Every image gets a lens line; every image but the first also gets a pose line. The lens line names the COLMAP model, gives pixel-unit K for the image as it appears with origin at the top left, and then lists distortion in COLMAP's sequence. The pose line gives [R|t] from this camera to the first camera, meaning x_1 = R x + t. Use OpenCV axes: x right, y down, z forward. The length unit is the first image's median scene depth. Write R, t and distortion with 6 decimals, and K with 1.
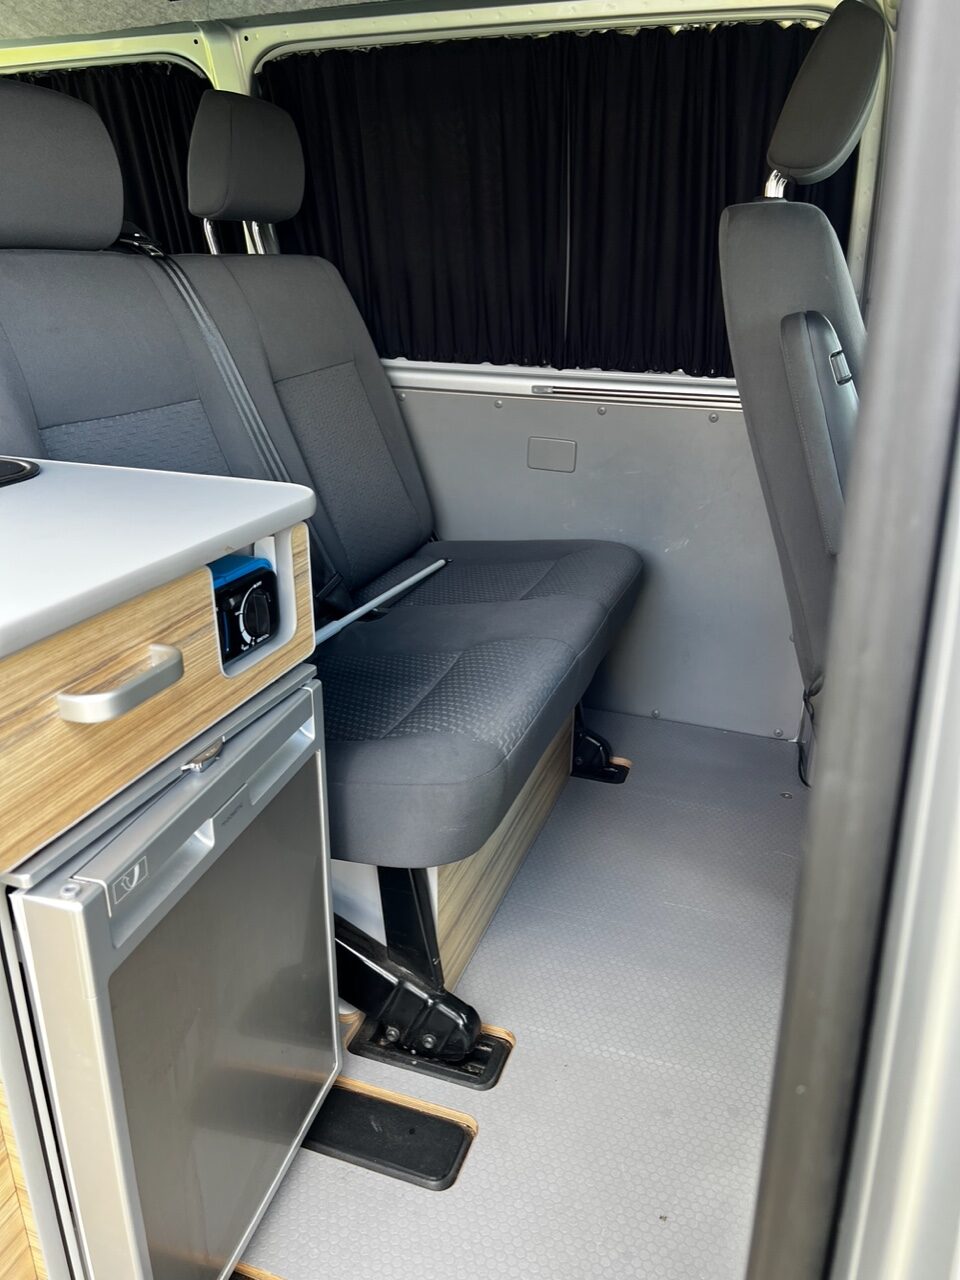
lens RADIAL K [[992.0, 0, 480.0], [0, 992.0, 640.0], [0, 0, 1]] dist [0.023953, -0.040676]
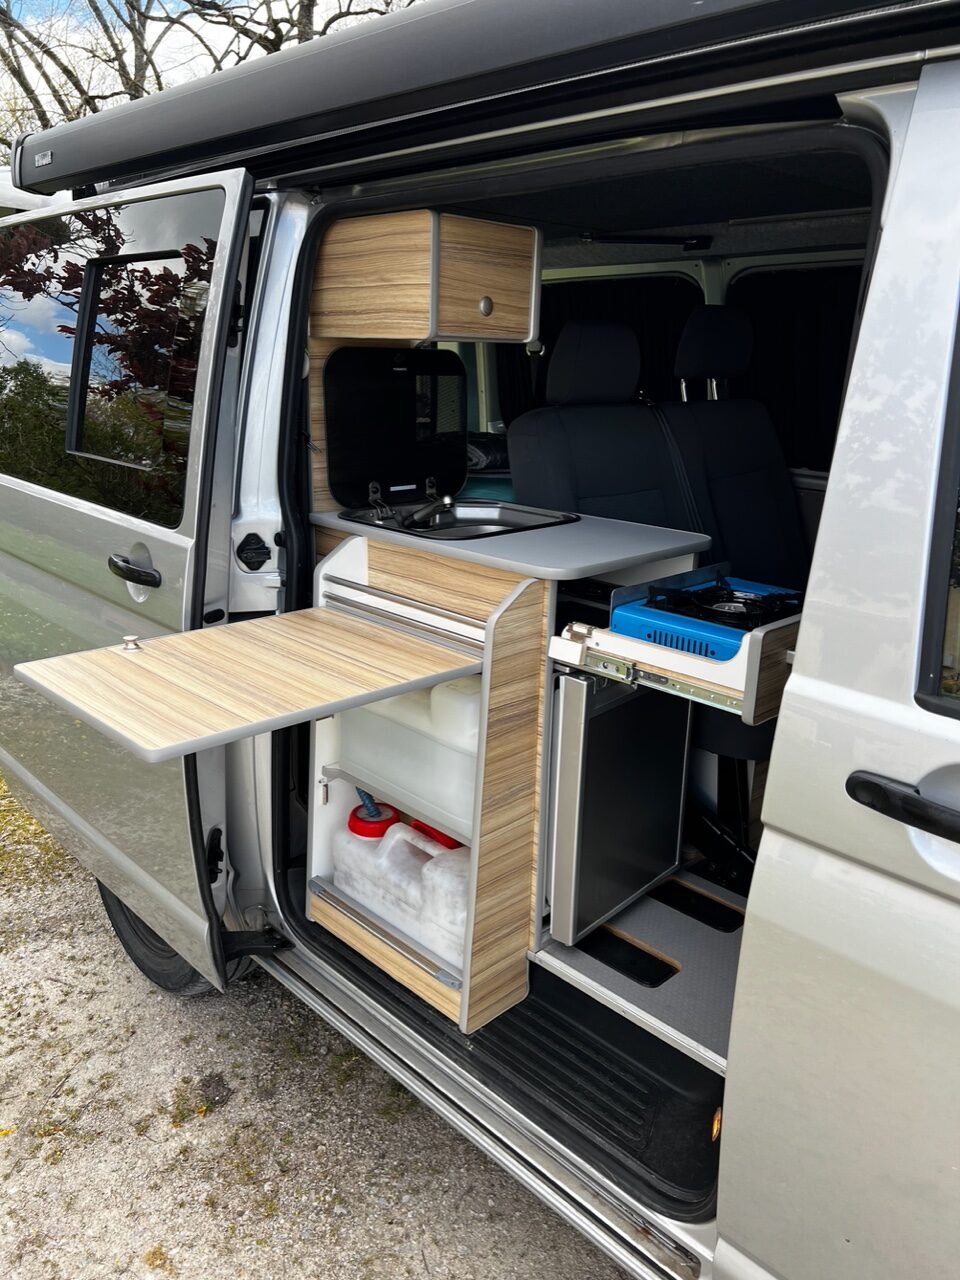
lens RADIAL K [[992.0, 0, 480.0], [0, 992.0, 640.0], [0, 0, 1]] dist [0.023953, -0.040676]
pose [[0.900730, 0.137811, -0.411939, 0.144074], [-0.170552, 0.984384, -0.043604, 0.116304], [0.399497, 0.109532, 0.910167, -0.533558]]
